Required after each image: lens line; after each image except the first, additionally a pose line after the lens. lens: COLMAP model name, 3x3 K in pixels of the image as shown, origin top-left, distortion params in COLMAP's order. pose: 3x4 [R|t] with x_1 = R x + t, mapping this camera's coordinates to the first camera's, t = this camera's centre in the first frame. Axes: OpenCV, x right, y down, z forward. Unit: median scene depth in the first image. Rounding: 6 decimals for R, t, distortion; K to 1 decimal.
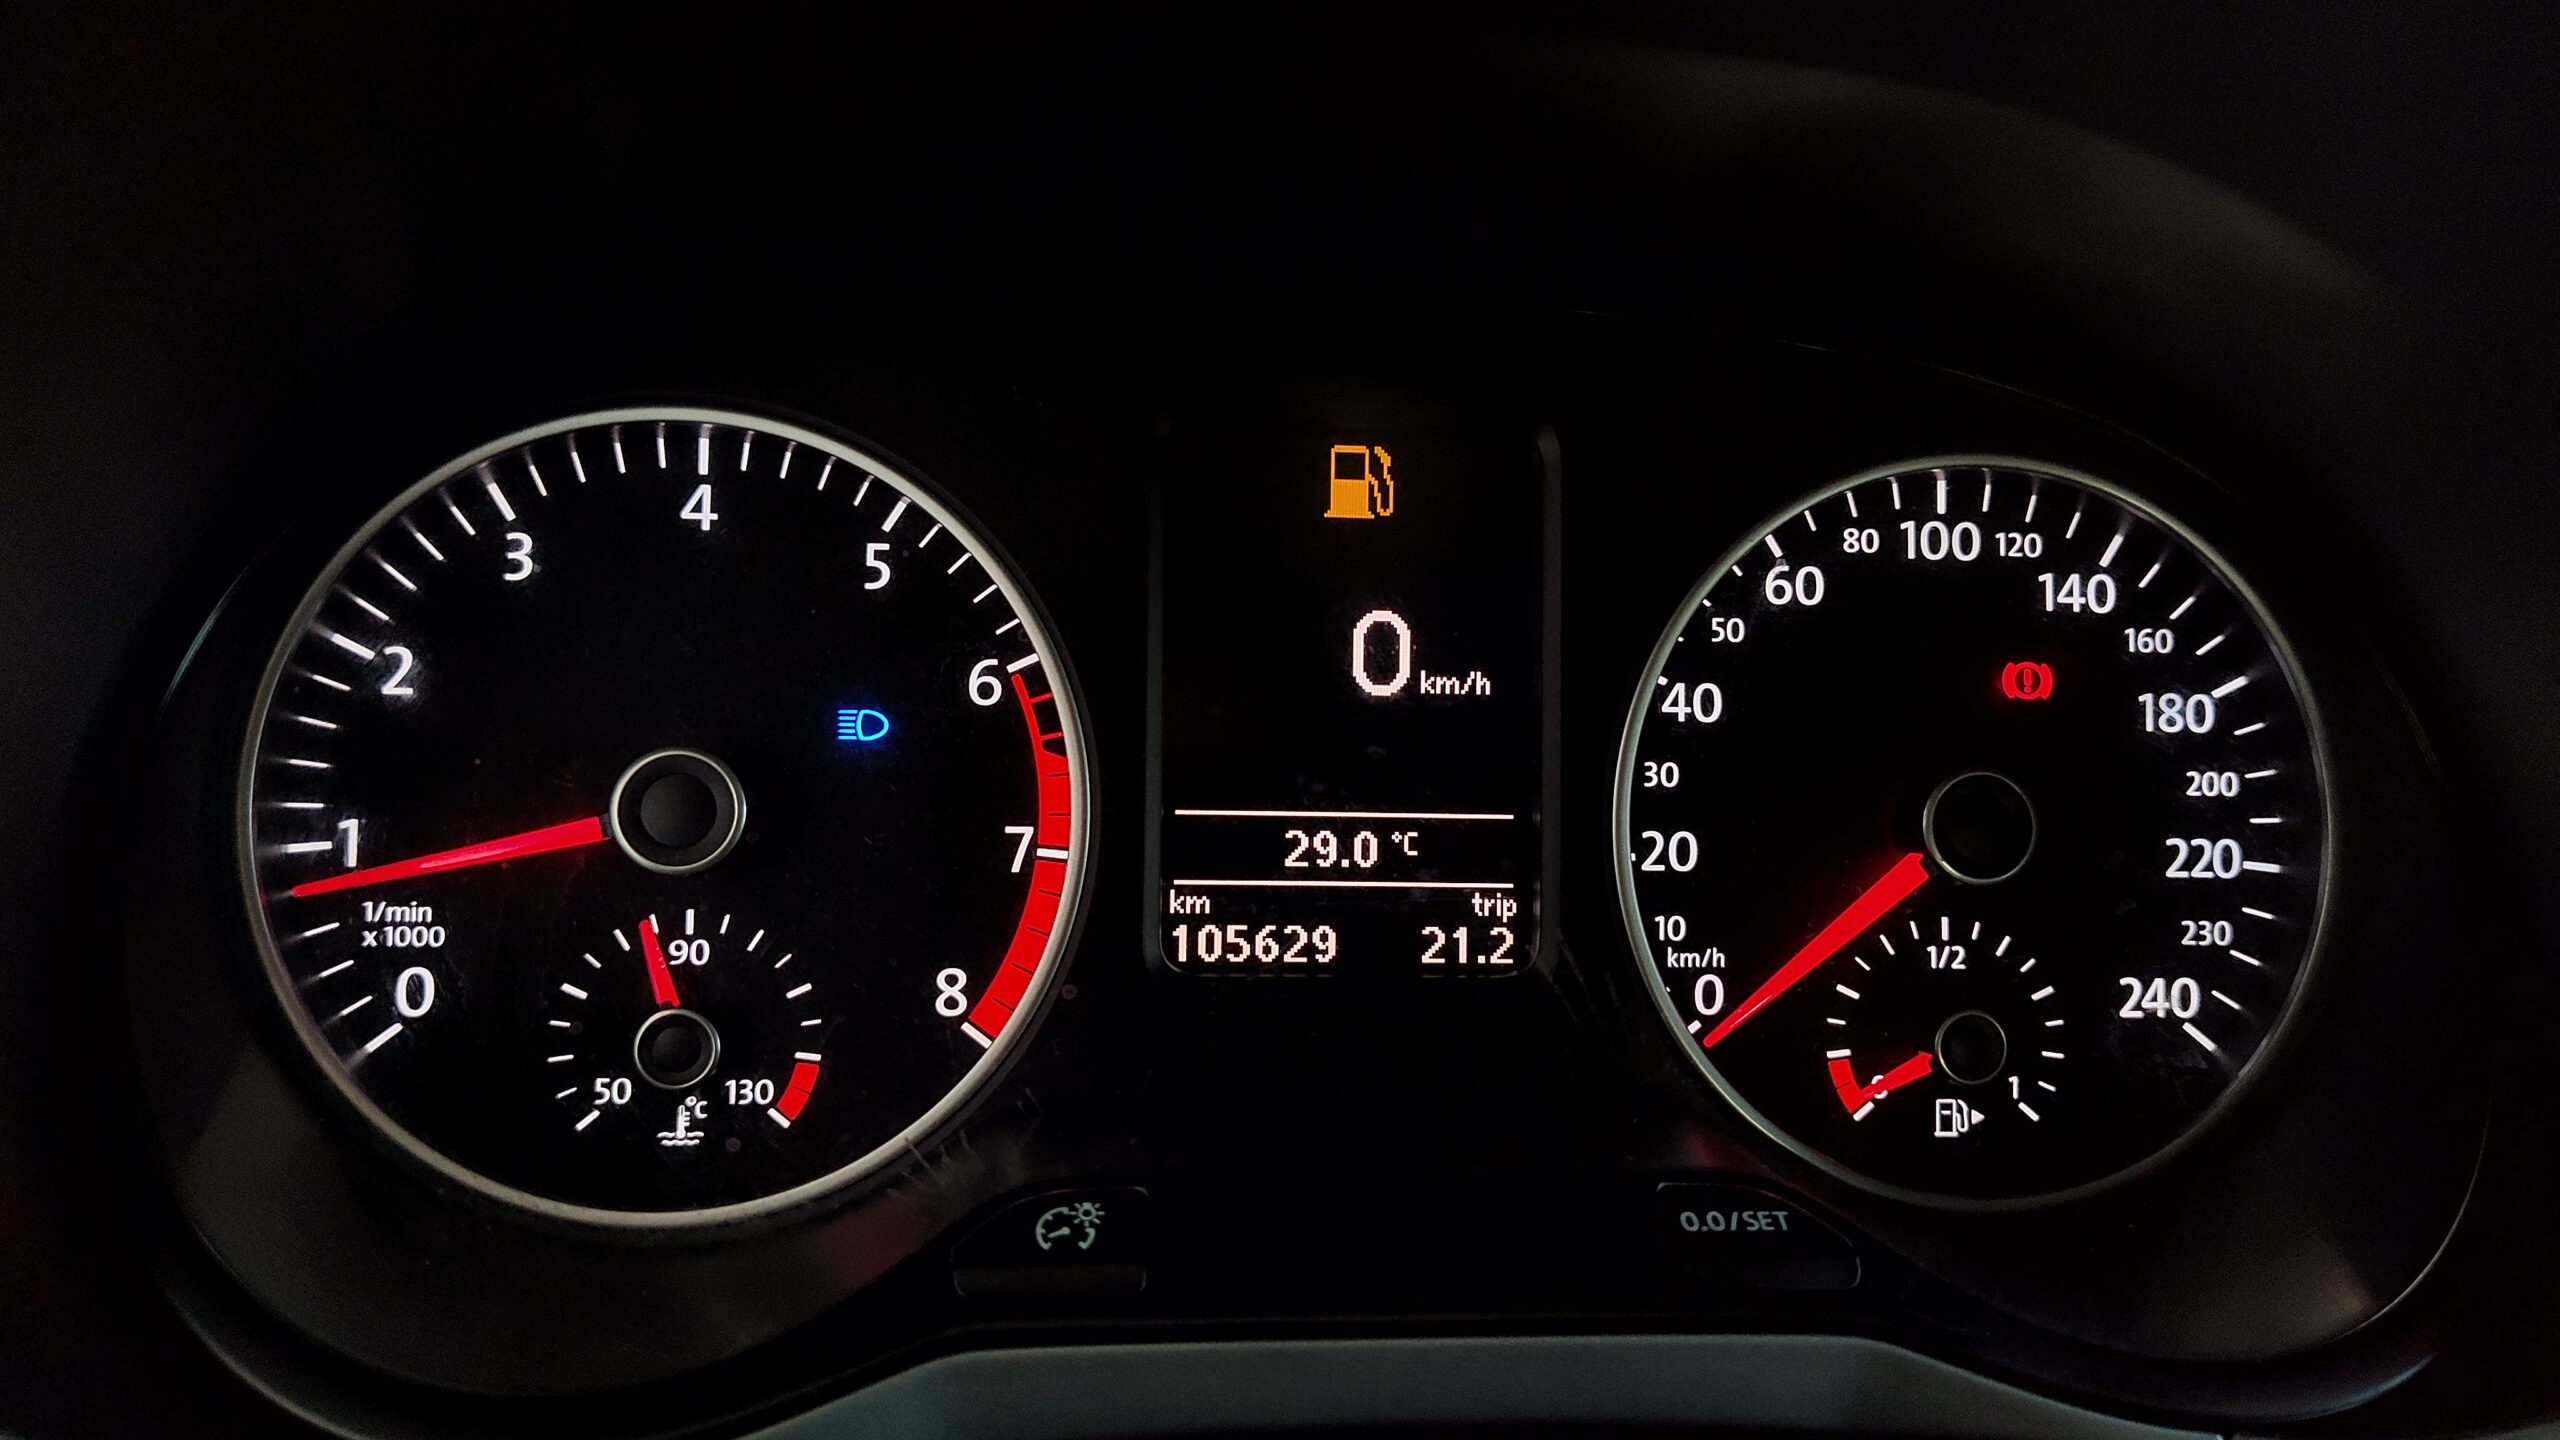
lens RADIAL K [[1748.0, 0, 1271.7], [0, 1748.0, 761.7], [0, 0, 1]] dist [0.020035, -0.004332]
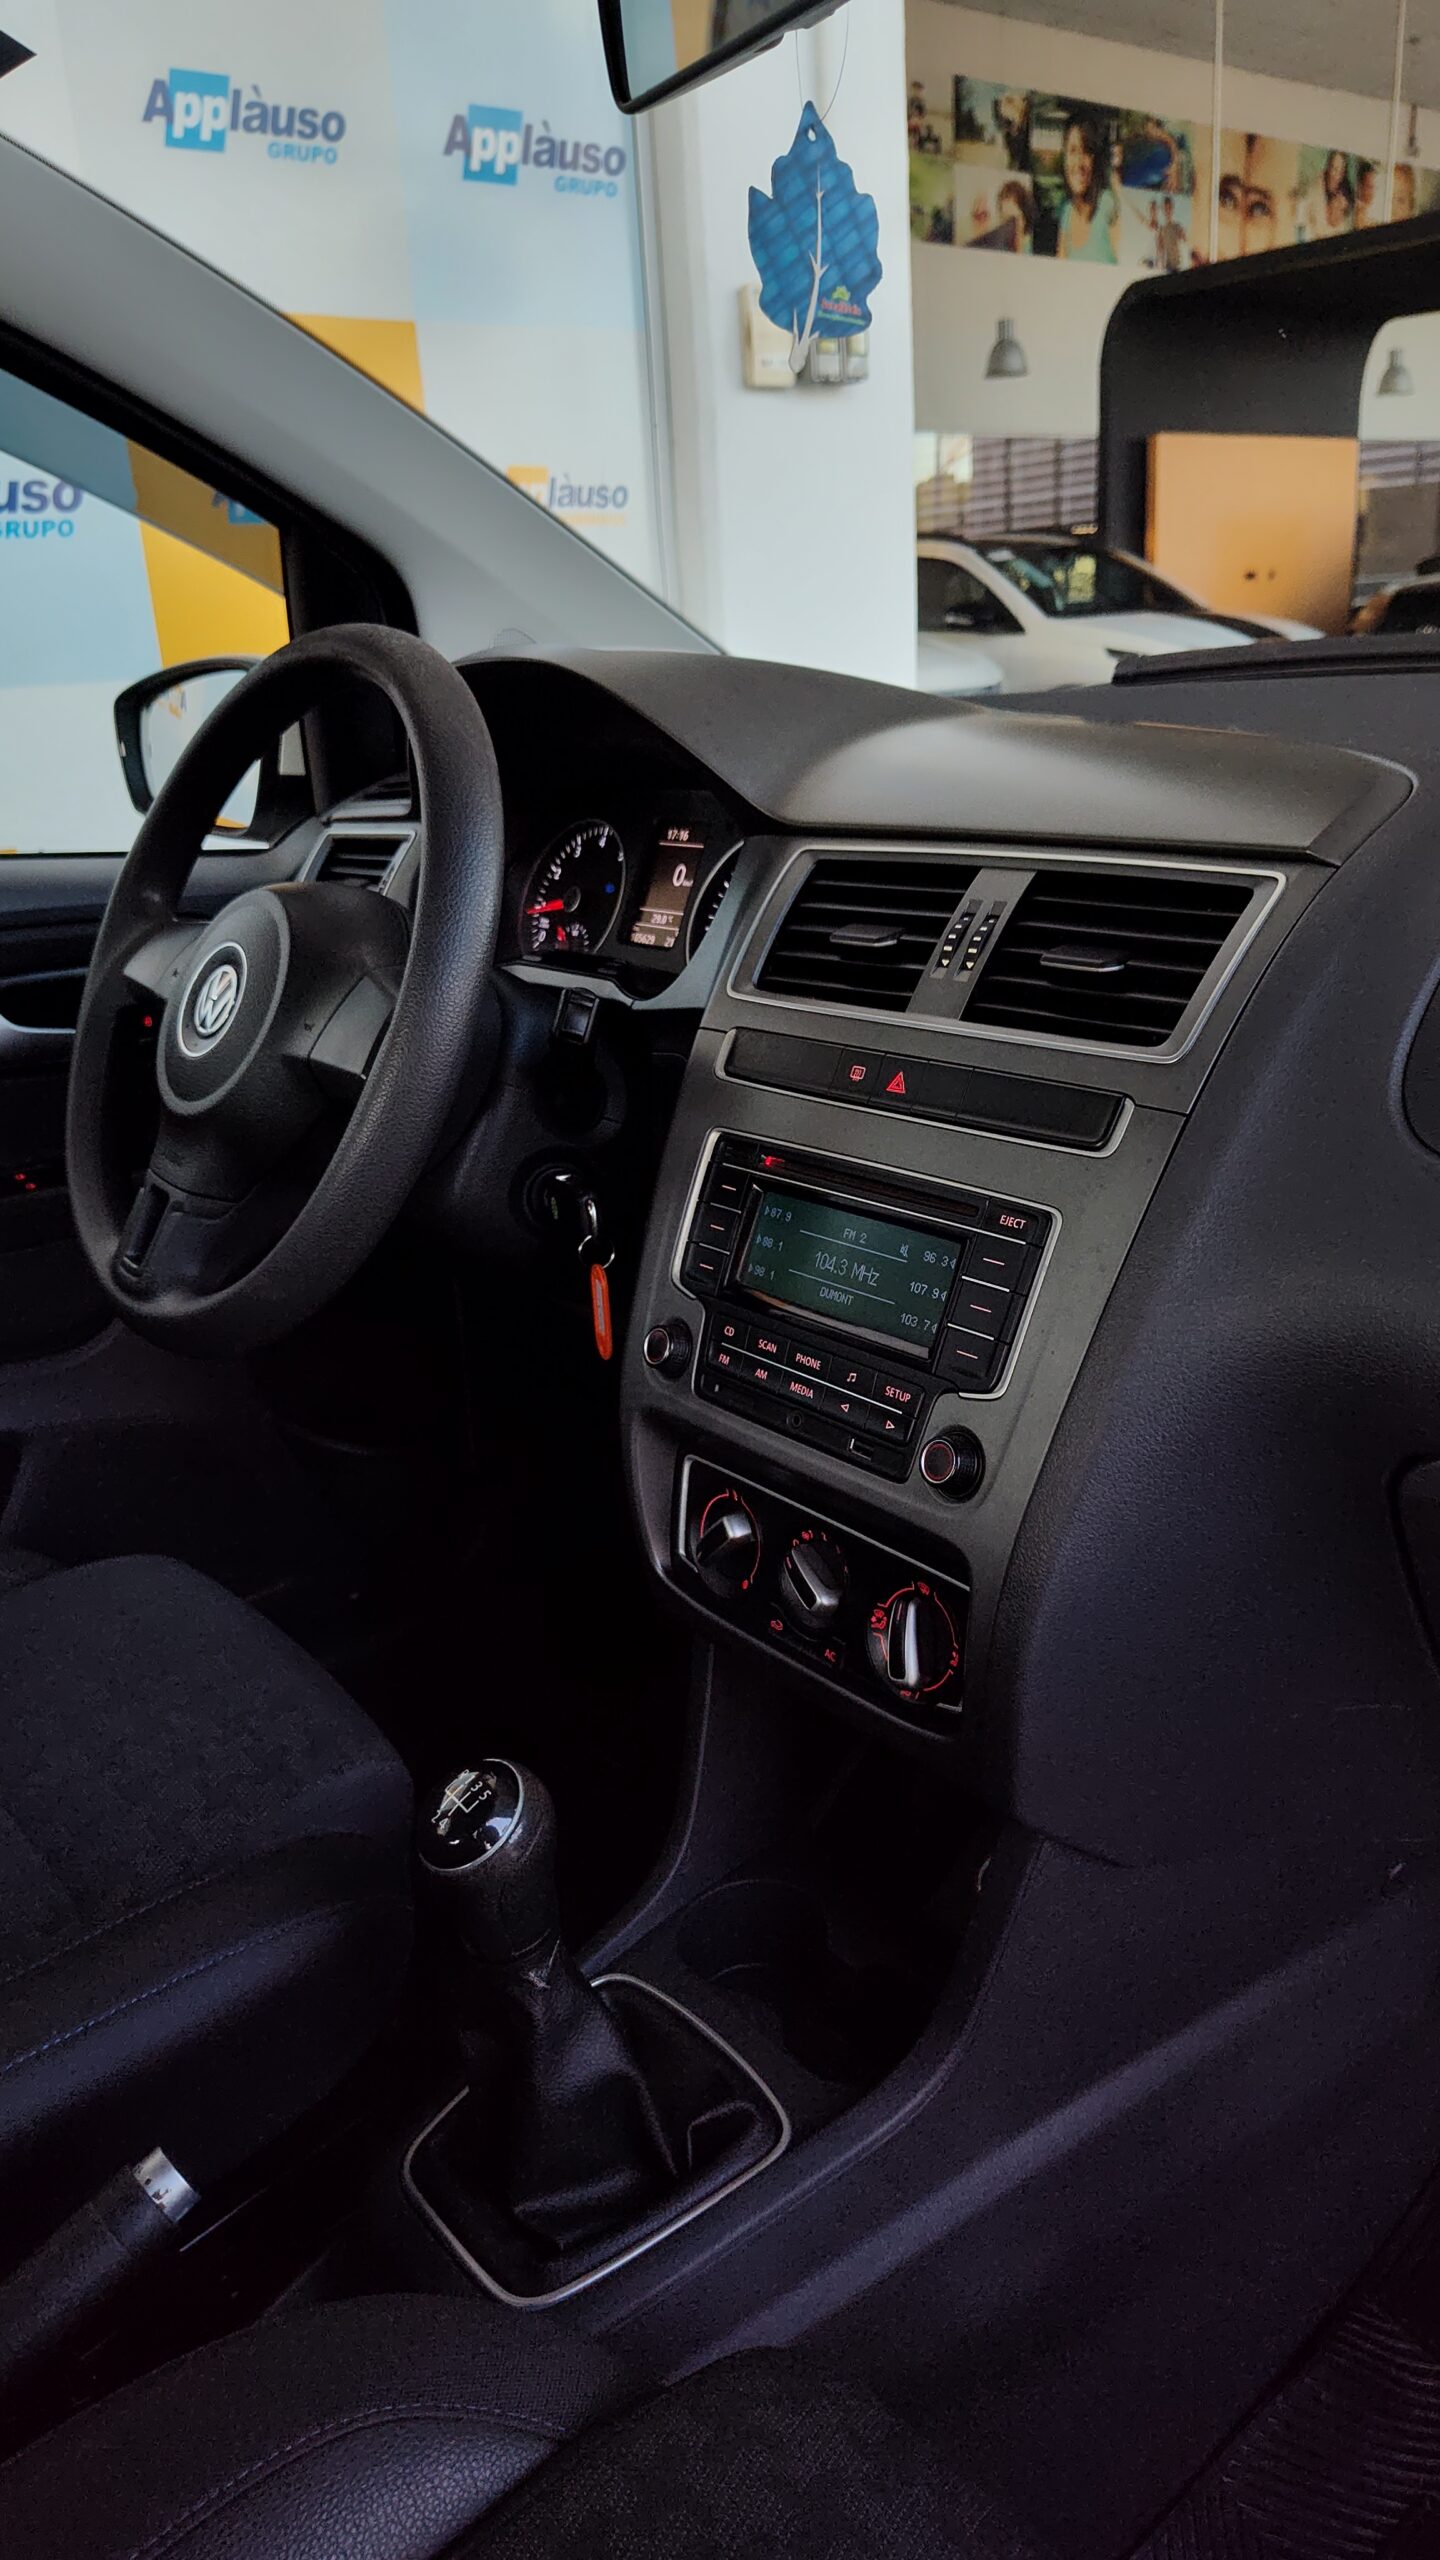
lens RADIAL K [[1772.7, 0, 706.1], [0, 1772.7, 1260.1], [0, 0, 1]] dist [0.036118, -0.041557]
pose [[0.553938, 0.186413, -0.811420, 3.880034], [-0.250909, 0.966677, 0.050791, 0.623043], [0.793849, 0.175458, 0.582252, -1.348279]]
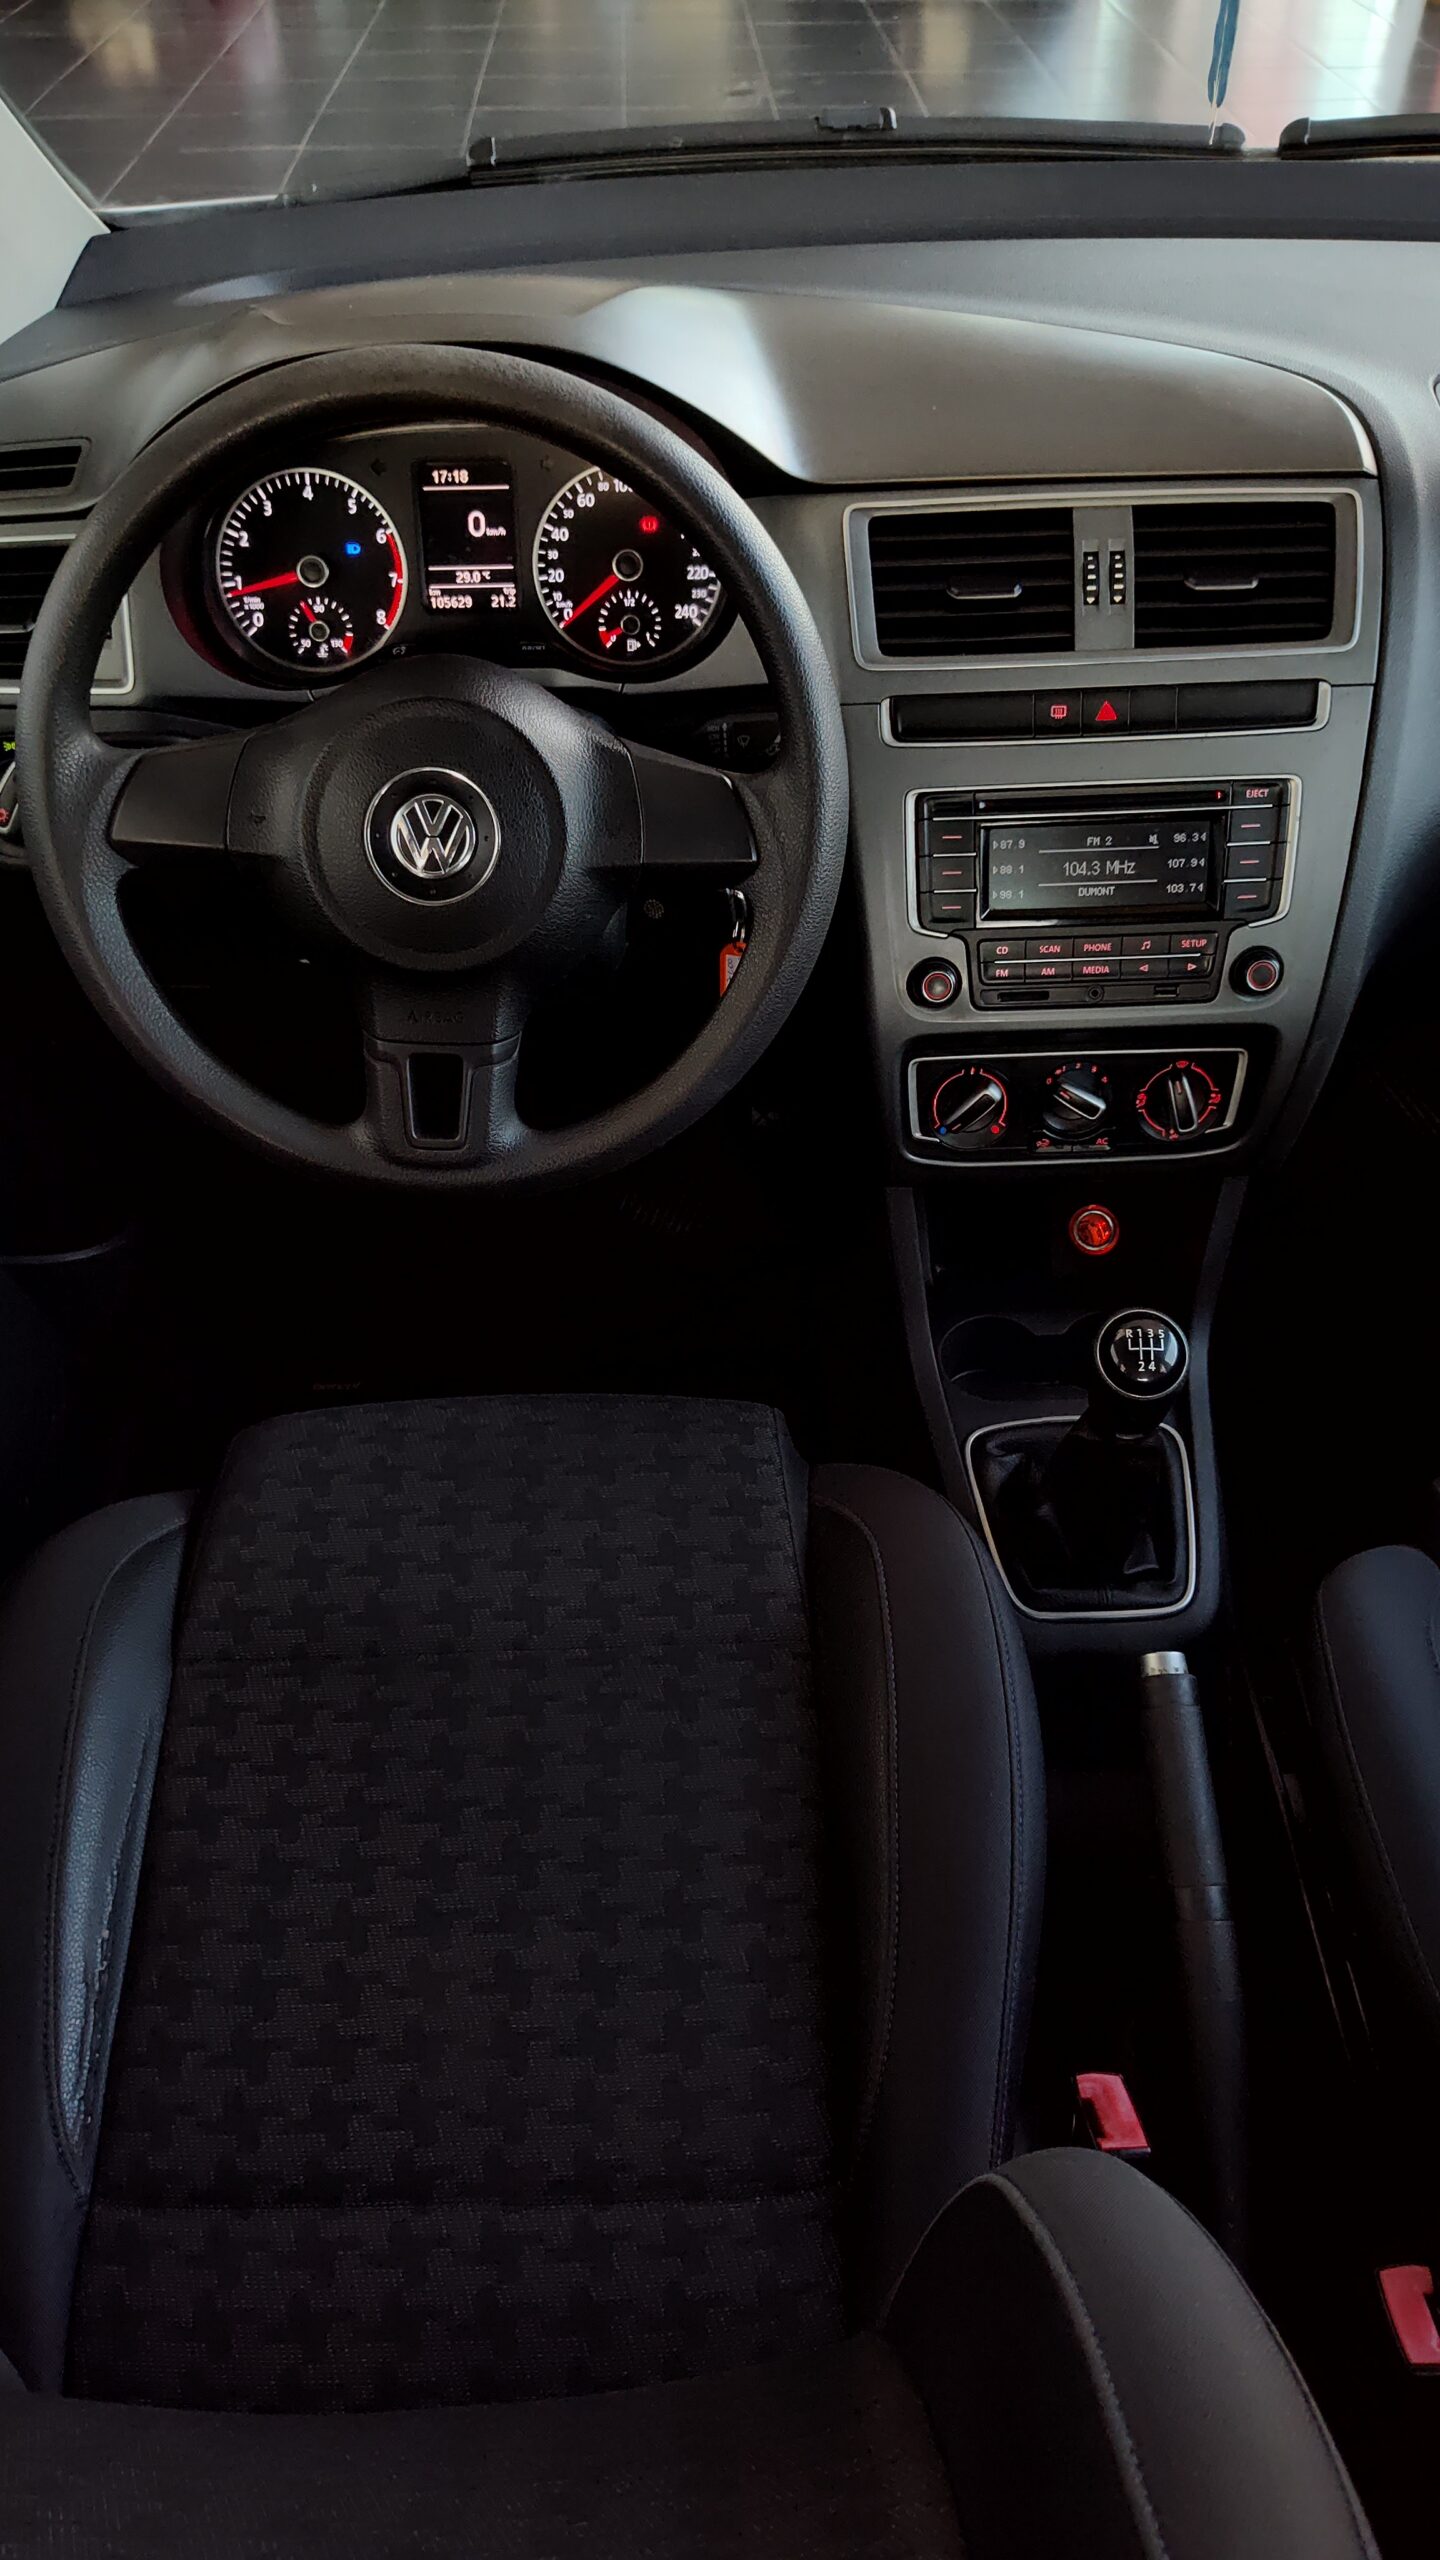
lens RADIAL K [[1762.5, 0, 720.0], [0, 1762.5, 1280.0], [0, 0, 1]] dist [0.038465, -0.037540]
pose [[0.997221, -0.015417, -0.072885, 0.913403], [0.039029, 0.941457, 0.334865, 0.236065], [0.063455, -0.336779, 0.939443, -3.476612]]
